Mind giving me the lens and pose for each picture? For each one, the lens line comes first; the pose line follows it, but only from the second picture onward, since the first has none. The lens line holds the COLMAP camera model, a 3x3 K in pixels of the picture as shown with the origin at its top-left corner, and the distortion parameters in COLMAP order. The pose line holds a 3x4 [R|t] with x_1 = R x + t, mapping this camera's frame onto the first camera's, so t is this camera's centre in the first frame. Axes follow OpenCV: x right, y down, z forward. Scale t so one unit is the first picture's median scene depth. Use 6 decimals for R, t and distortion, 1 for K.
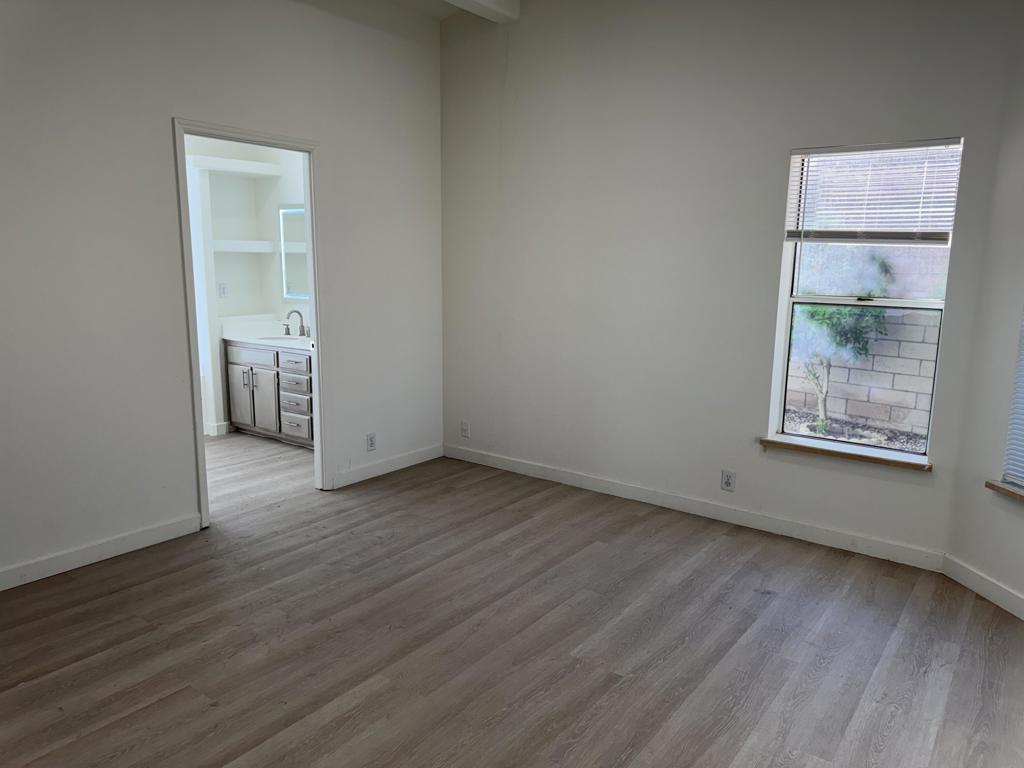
lens RADIAL K [[714.7, 0, 515.9], [0, 714.7, 389.5], [0, 0, 1]] dist [0.098177, -0.129047]
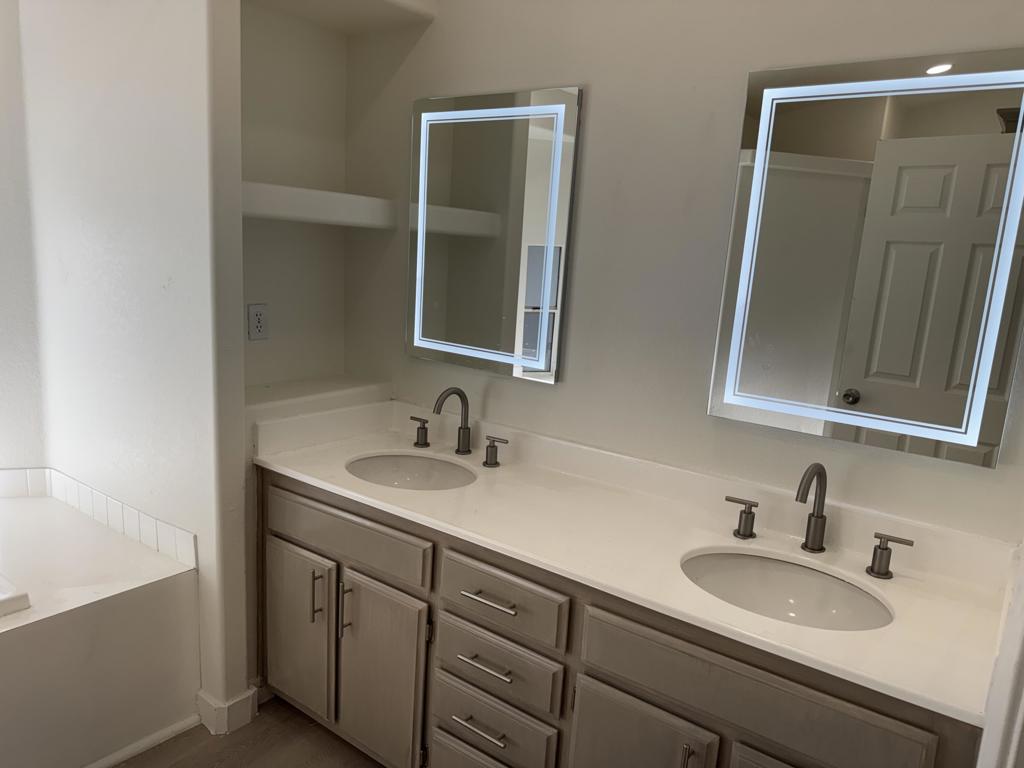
lens RADIAL K [[714.7, 0, 515.9], [0, 714.7, 389.5], [0, 0, 1]] dist [0.098177, -0.129047]
pose [[0.998648, 0.050486, 0.012386, -0.298420], [-0.050716, 0.998532, 0.019004, -0.126230], [-0.011409, -0.019607, 0.999743, 0.677274]]
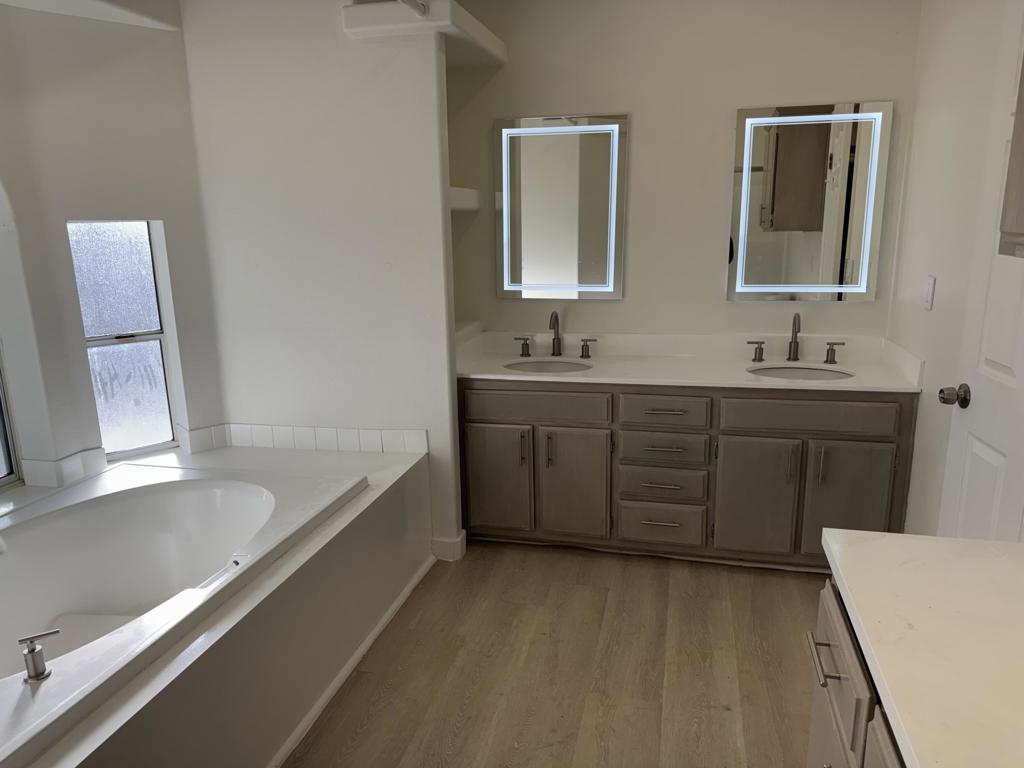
lens RADIAL K [[722.9, 0, 510.8], [0, 722.9, 388.1], [0, 0, 1]] dist [0.088171, -0.110117]
pose [[0.921540, -0.112268, 0.371699, -0.592432], [0.091959, 0.993158, 0.071983, -0.101430], [-0.377237, -0.032154, 0.925559, 0.521596]]
